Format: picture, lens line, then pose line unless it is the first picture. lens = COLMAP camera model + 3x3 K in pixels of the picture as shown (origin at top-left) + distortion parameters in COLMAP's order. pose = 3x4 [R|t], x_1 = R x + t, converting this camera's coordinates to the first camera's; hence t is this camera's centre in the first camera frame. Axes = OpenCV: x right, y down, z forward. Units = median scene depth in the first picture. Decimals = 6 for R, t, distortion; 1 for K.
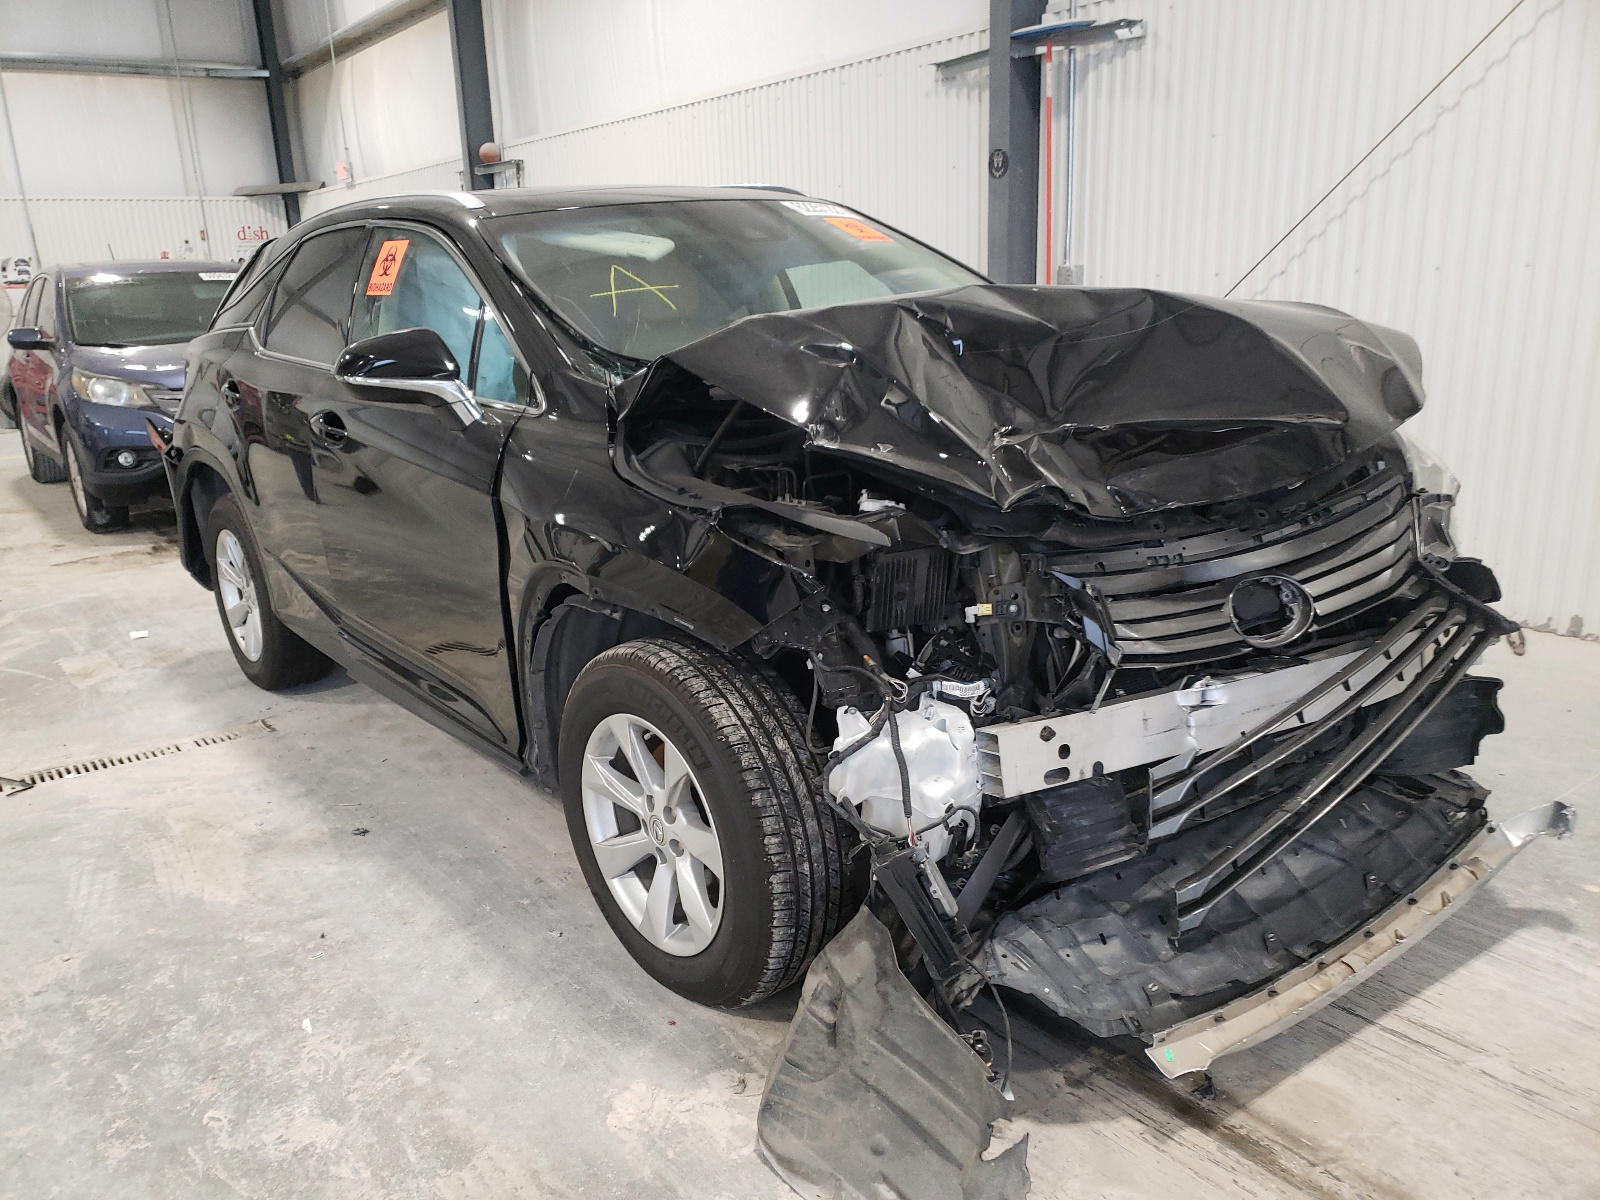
lens RADIAL K [[1252.0, 0, 759.1], [0, 1252.0, 603.5], [0, 0, 1]] dist [0.135125, -0.164764]
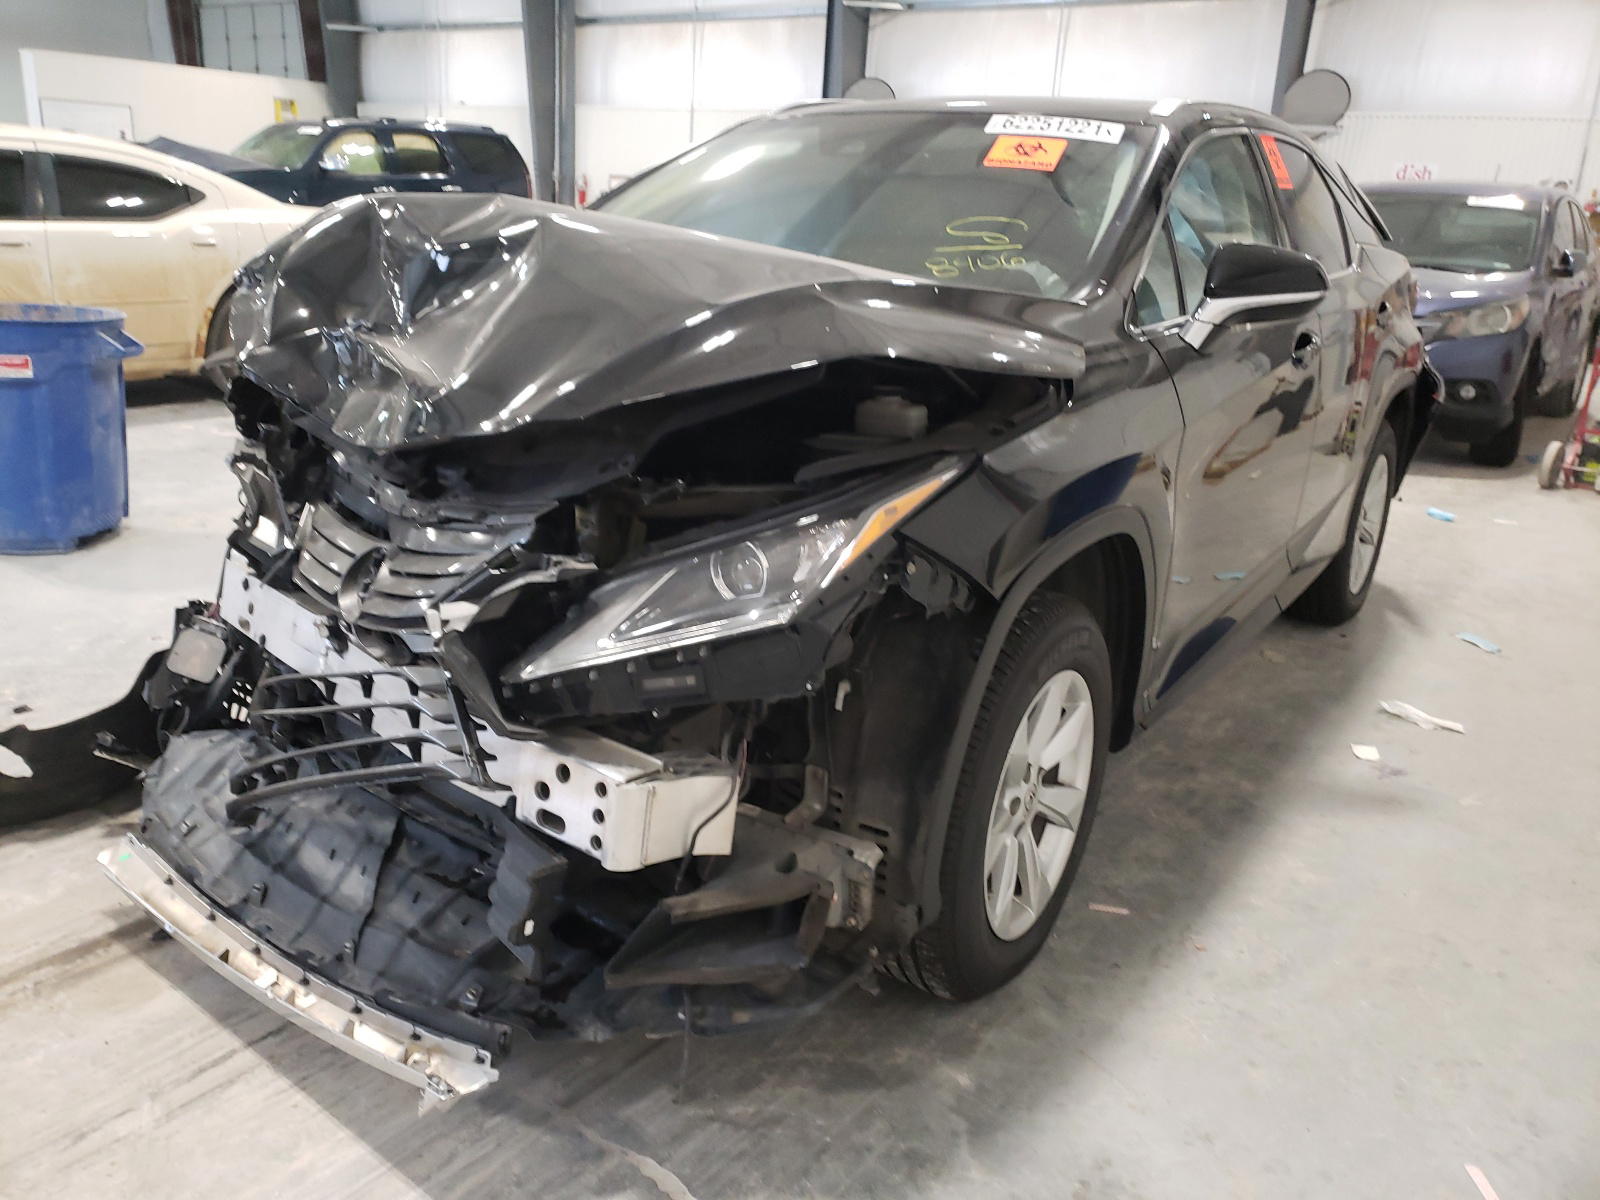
lens RADIAL K [[1252.0, 0, 759.1], [0, 1252.0, 603.5], [0, 0, 1]] dist [0.135125, -0.164764]
pose [[0.276288, 0.362018, -0.890285, 1.268281], [-0.322285, 0.907605, 0.269044, -0.304748], [0.905427, 0.212592, 0.367433, 0.943906]]
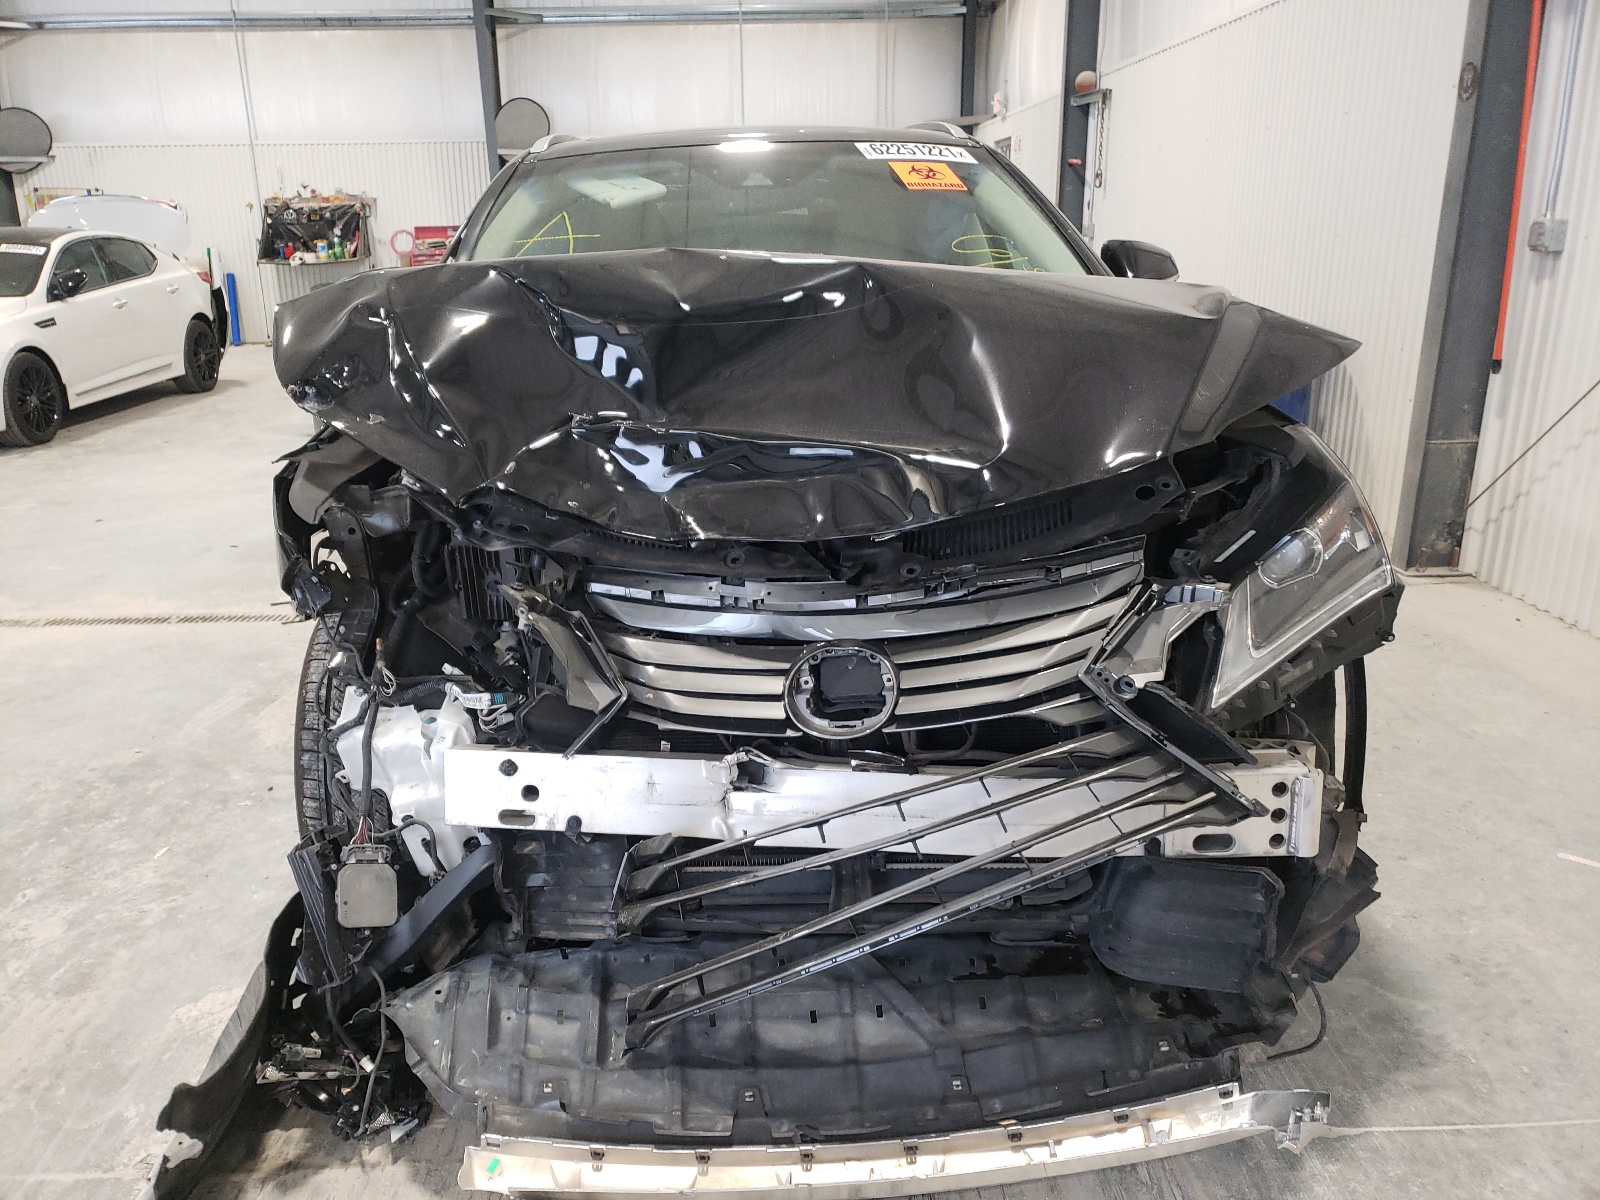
lens RADIAL K [[1252.0, 0, 759.1], [0, 1252.0, 603.5], [0, 0, 1]] dist [0.135125, -0.164764]
pose [[0.821721, 0.192361, -0.536443, 0.772423], [-0.166034, 0.981284, 0.097545, -0.116071], [0.545167, 0.008913, 0.838280, 0.338269]]
